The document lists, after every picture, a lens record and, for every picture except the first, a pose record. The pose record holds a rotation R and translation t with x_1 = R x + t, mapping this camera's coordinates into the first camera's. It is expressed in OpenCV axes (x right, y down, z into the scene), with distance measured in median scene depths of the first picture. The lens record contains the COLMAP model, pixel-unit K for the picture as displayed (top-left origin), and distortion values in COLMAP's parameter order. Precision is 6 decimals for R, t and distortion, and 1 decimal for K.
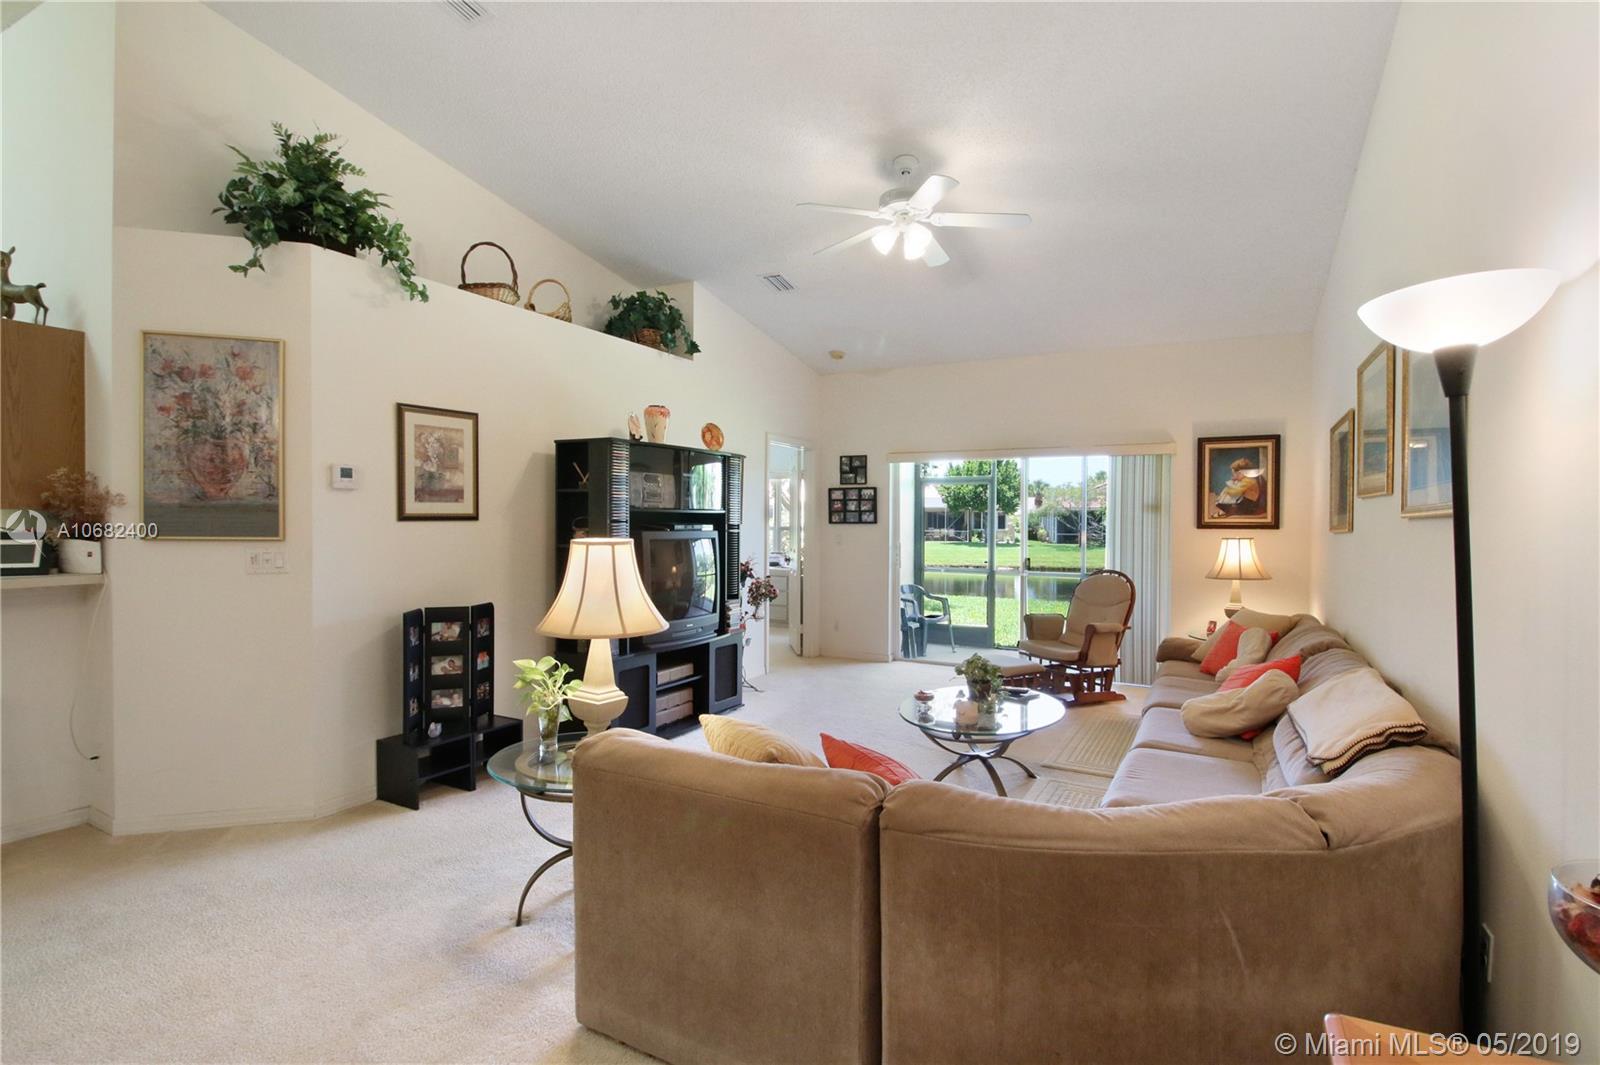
lens RADIAL K [[792.5, 0, 802.8], [0, 792.5, 503.9], [0, 0, 1]] dist [-0.001631, -0.007594]
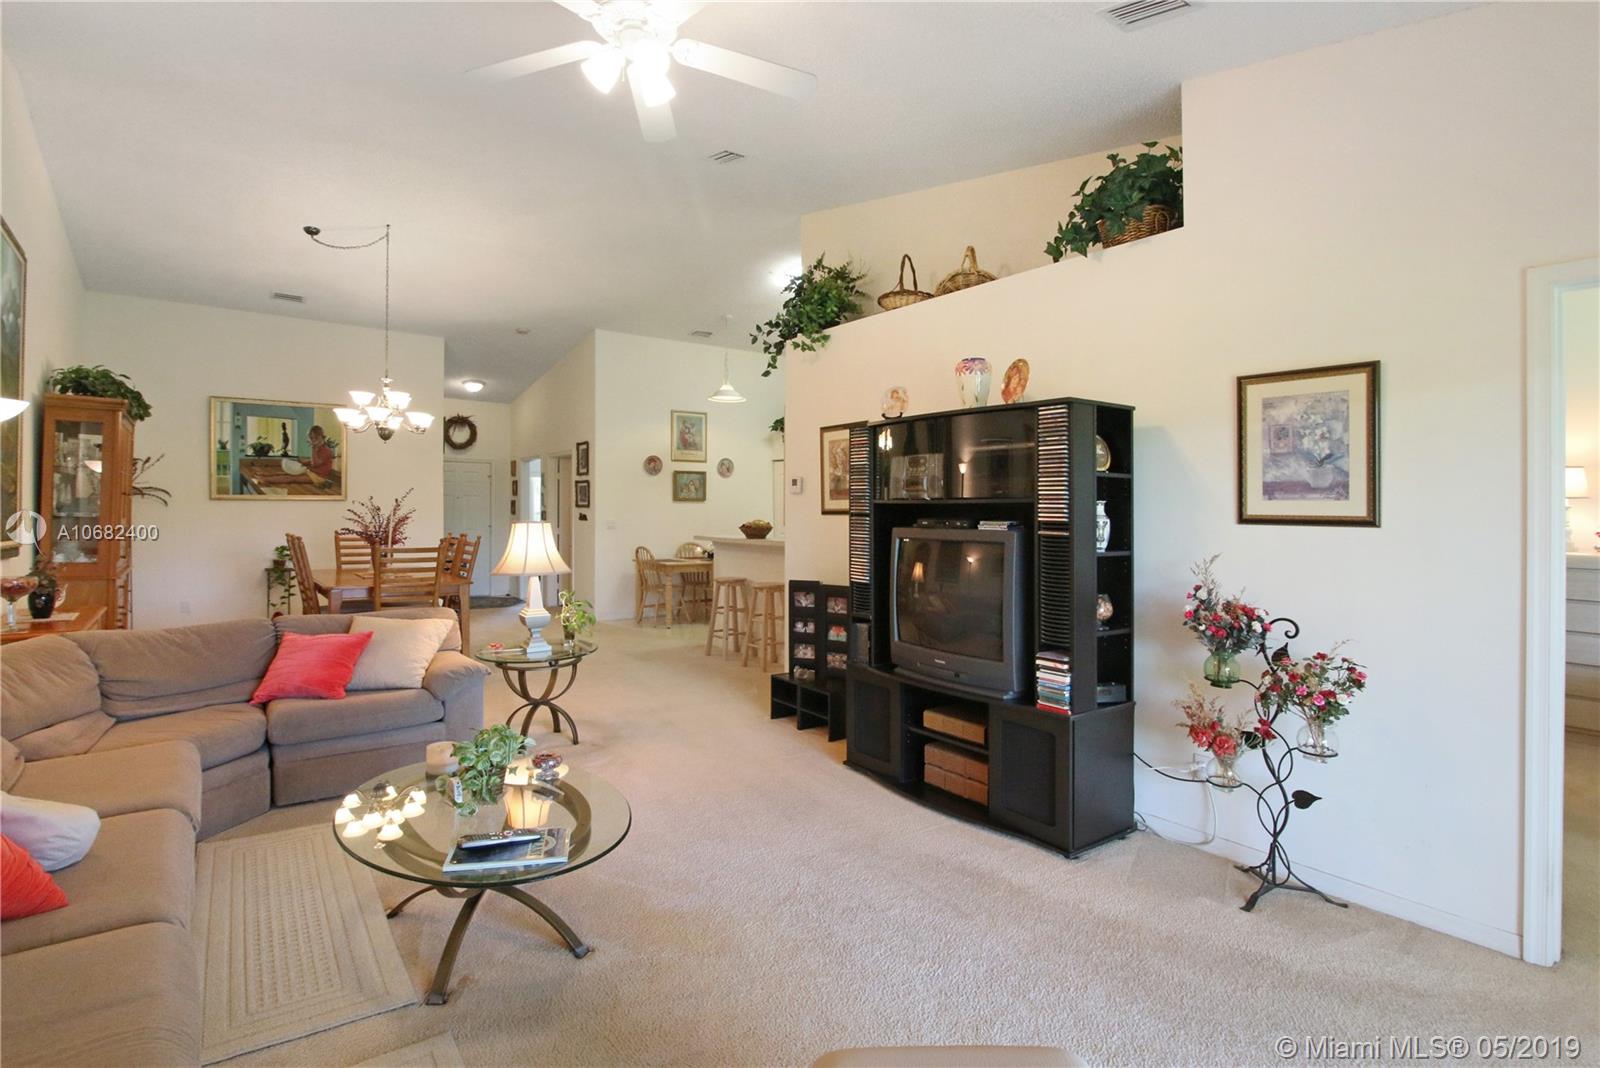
lens RADIAL K [[792.5, 0, 843.9], [0, 792.5, 519.3], [0, 0, 1]] dist [-0.001631, -0.007594]
pose [[-0.397425, -0.006237, -0.917613, 0.752558], [0.002799, 0.999964, -0.008009, 0.041967], [0.917630, -0.005751, -0.397393, 1.660429]]
